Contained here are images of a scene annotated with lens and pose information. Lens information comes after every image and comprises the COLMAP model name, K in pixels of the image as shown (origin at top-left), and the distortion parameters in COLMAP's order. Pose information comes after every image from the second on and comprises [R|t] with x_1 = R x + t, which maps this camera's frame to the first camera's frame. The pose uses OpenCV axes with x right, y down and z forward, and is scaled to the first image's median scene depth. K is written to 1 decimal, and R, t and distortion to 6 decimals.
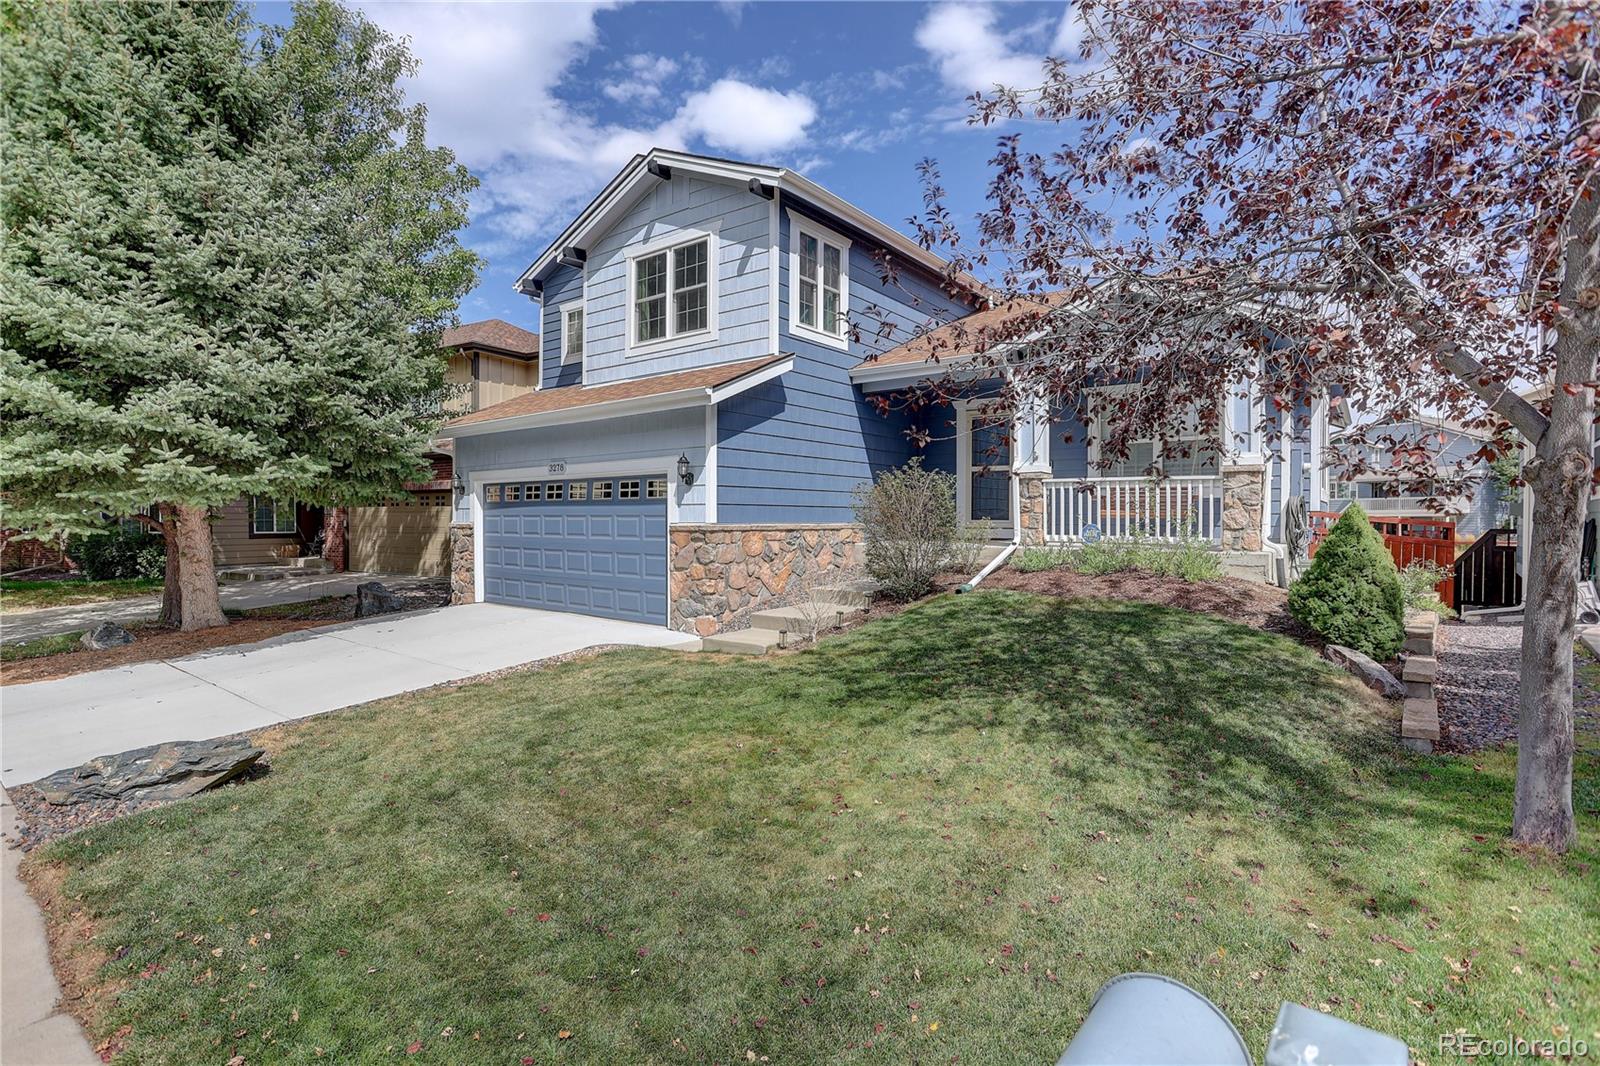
lens RADIAL K [[777.5, 0, 793.9], [0, 777.5, 528.8], [0, 0, 1]] dist [-0.032576, 0.007817]
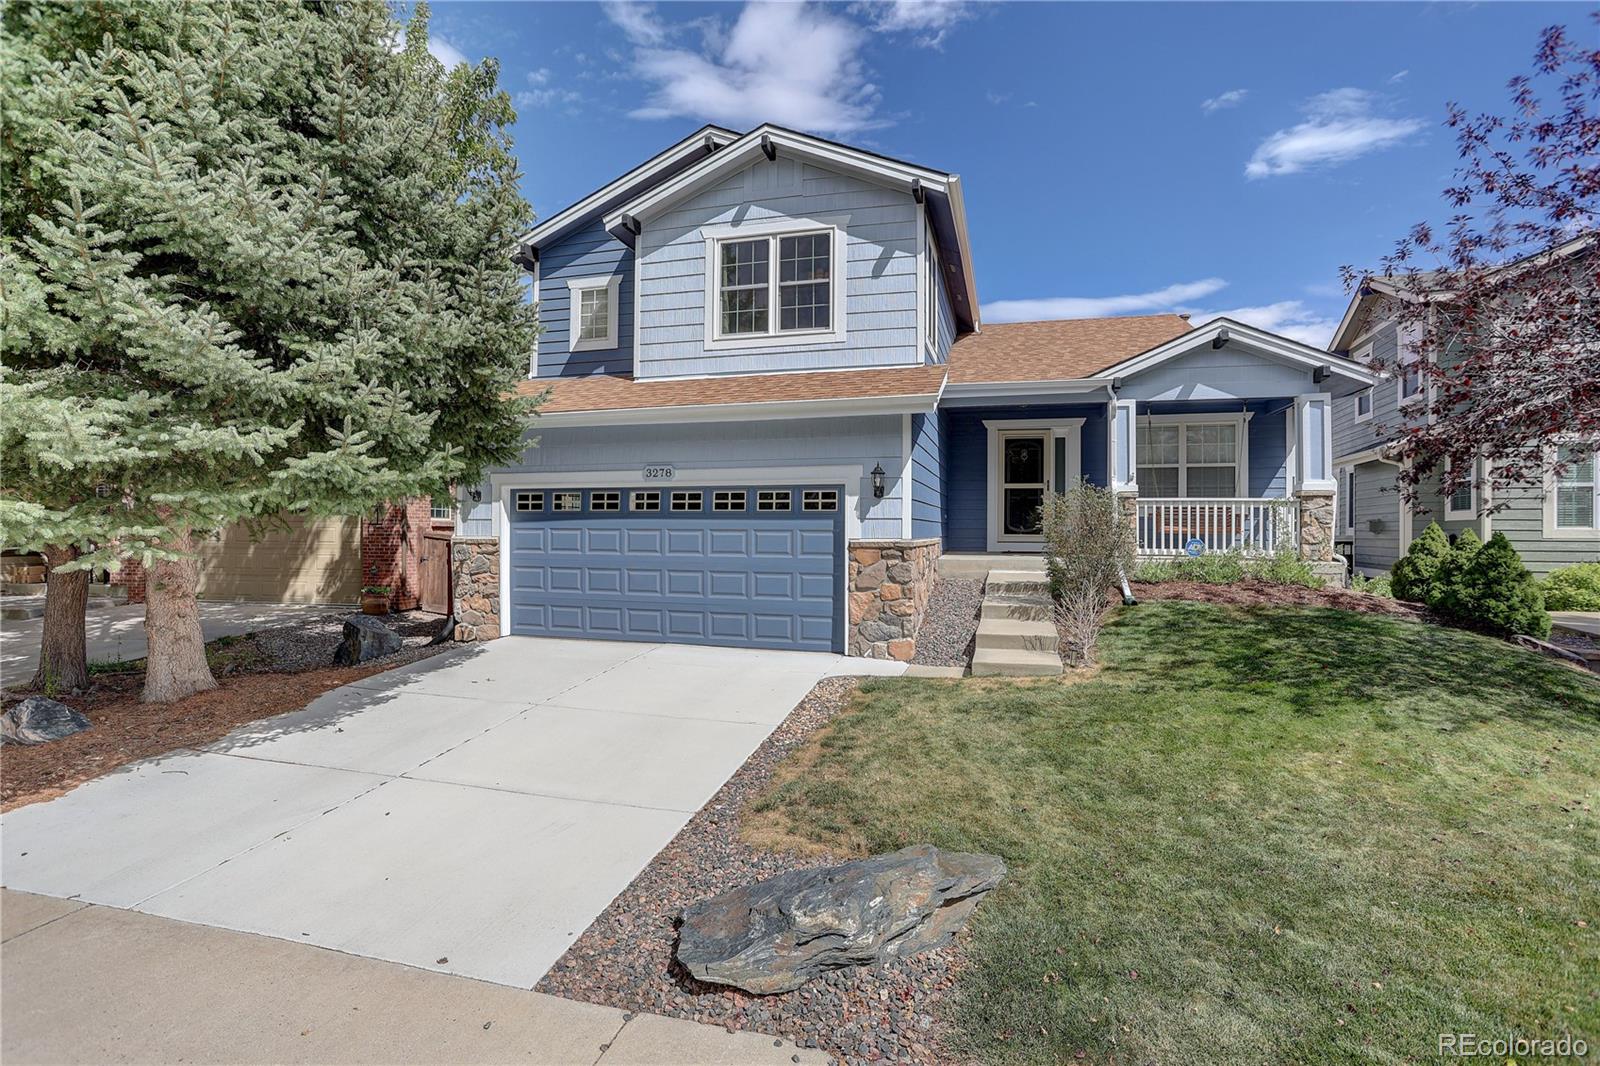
lens RADIAL K [[777.5, 0, 801.1], [0, 777.5, 533.0], [0, 0, 1]] dist [-0.032576, 0.007817]
pose [[0.924792, 0.001680, 0.380470, -0.487467], [0.001870, 0.999958, -0.008962, -0.005389], [-0.380469, 0.009000, 0.924750, 0.153968]]
